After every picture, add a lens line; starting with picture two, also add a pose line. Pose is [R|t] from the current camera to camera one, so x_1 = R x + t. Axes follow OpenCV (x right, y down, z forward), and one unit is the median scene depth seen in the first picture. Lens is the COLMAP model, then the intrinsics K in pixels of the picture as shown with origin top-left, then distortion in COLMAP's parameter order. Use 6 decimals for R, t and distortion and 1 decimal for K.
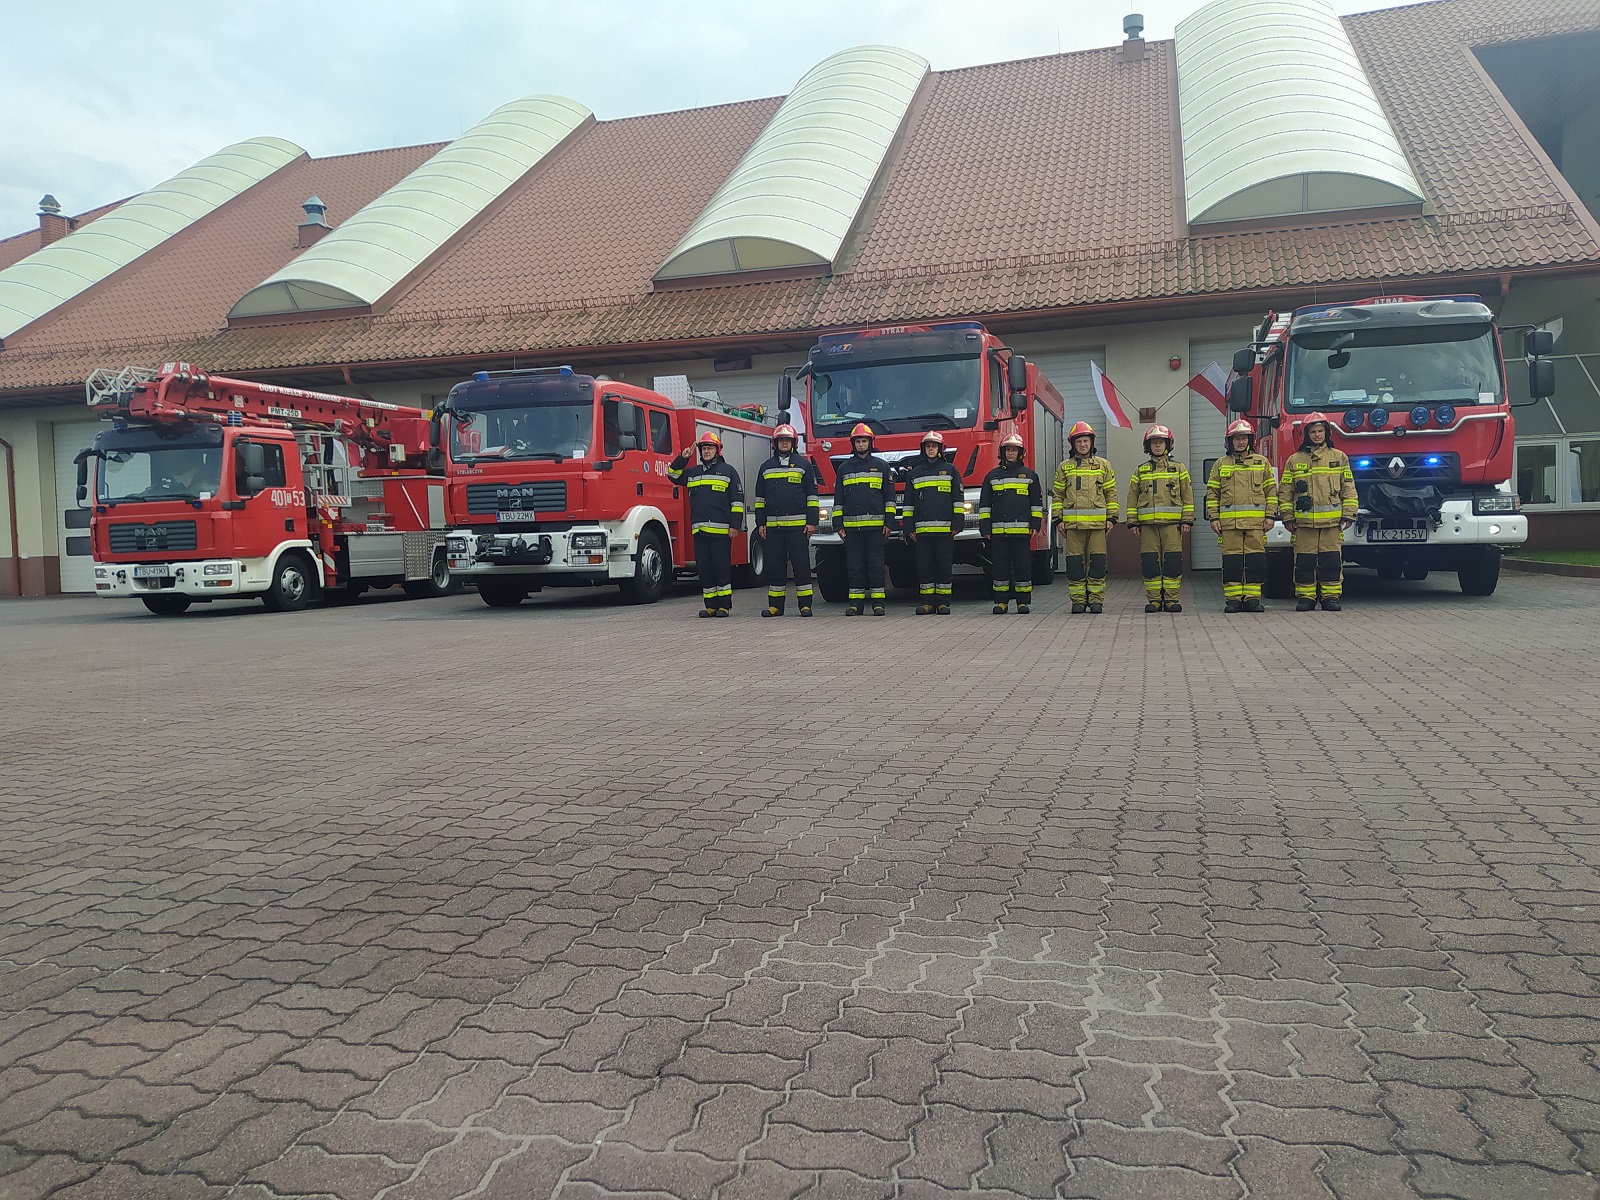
lens RADIAL K [[1221.2, 0, 800.0], [0, 1221.2, 600.0], [0, 0, 1]] dist [0.130430, -0.230258]
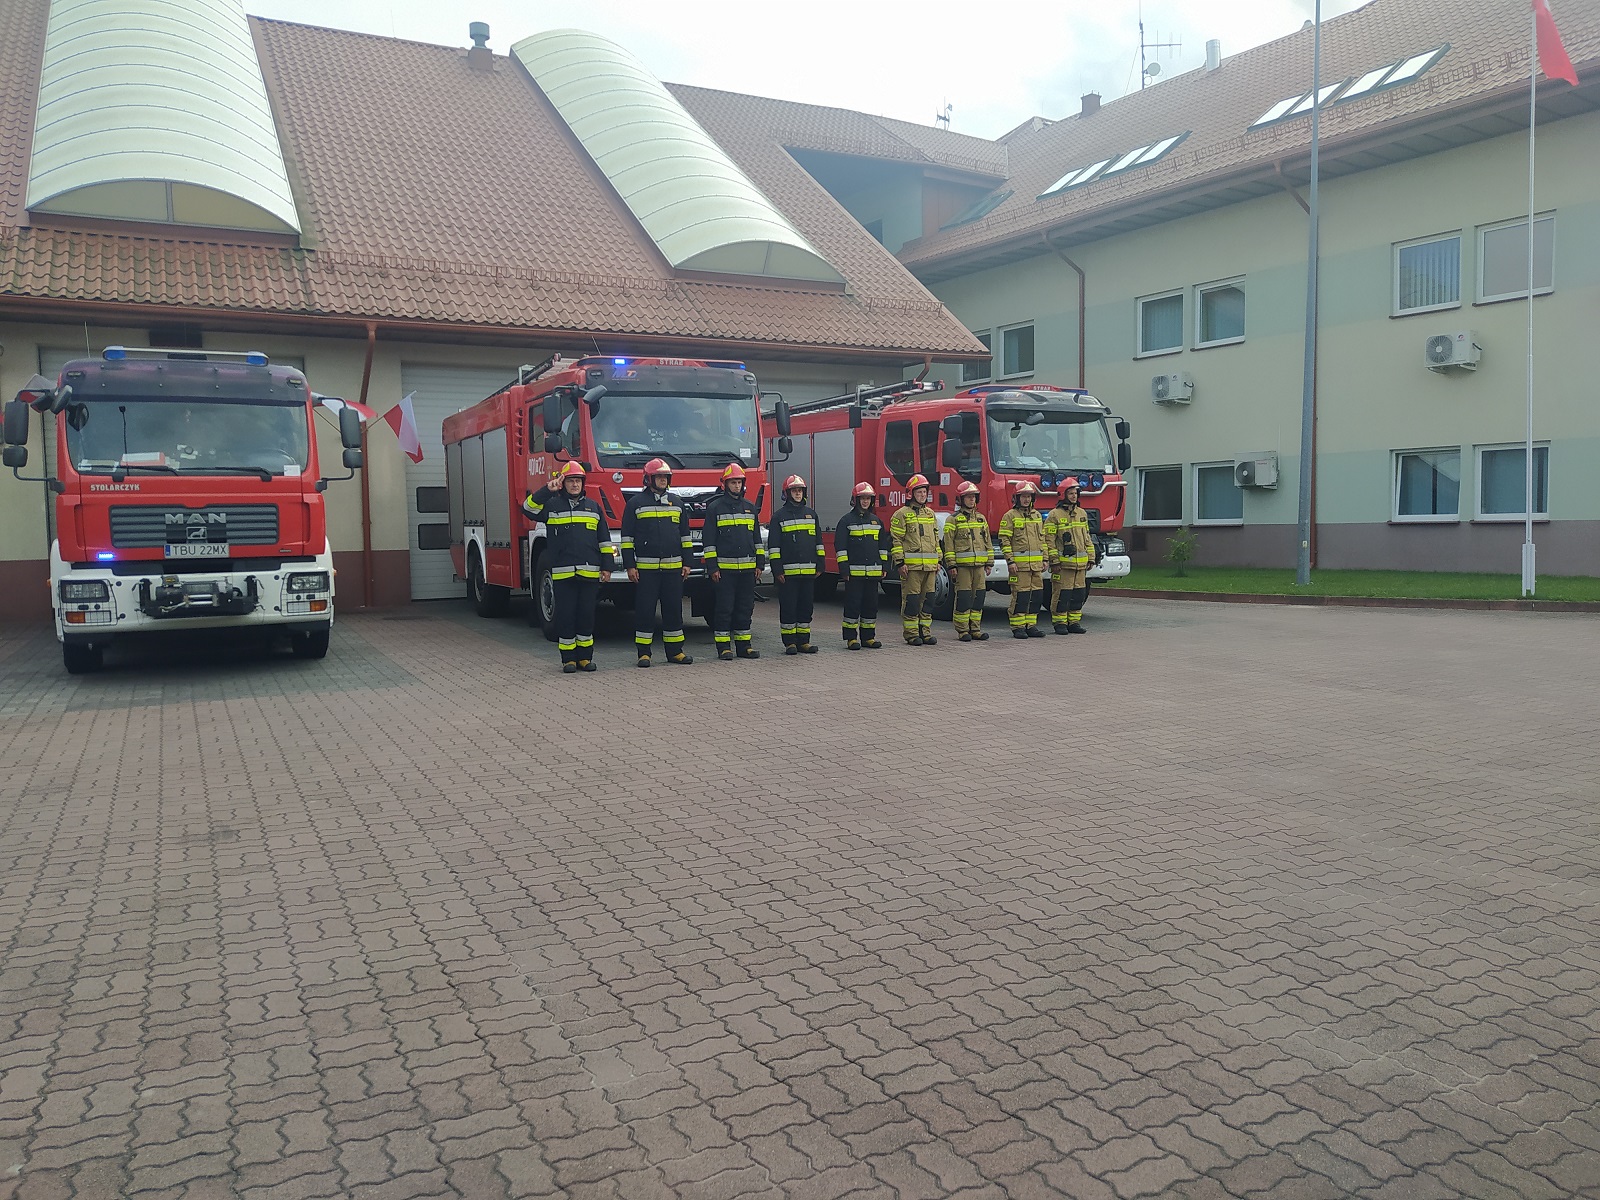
lens RADIAL K [[1231.3, 0, 803.2], [0, 1231.3, 595.7], [0, 0, 1]] dist [0.133413, -0.243656]
pose [[0.708466, -0.032329, 0.705004, -0.509830], [0.026192, 0.999467, 0.019511, -0.046811], [-0.705259, 0.004642, 0.708935, 0.214771]]
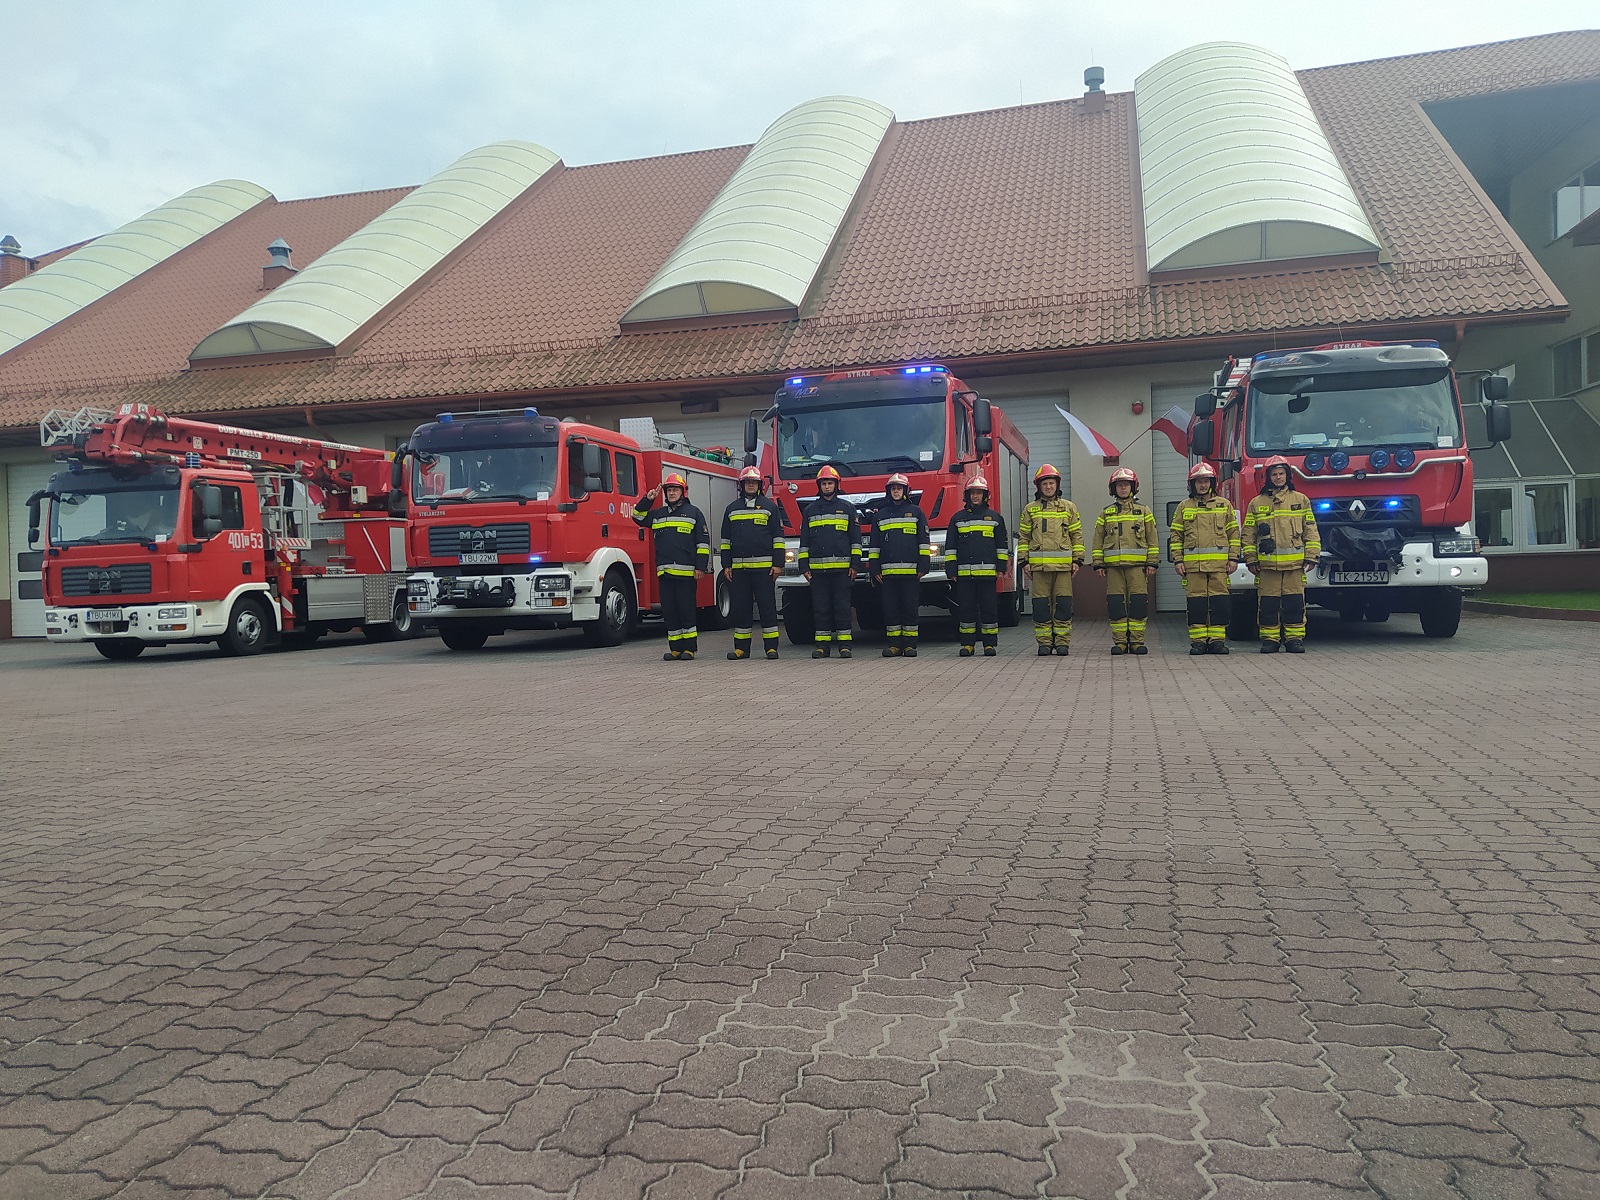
lens RADIAL K [[1221.2, 0, 800.0], [0, 1221.2, 600.0], [0, 0, 1]] dist [0.130430, -0.230258]
pose [[0.999665, -0.001207, 0.025865, 0.001557], [0.002091, 0.999414, -0.034161, -0.000473], [-0.025808, 0.034204, 0.999082, 0.006481]]
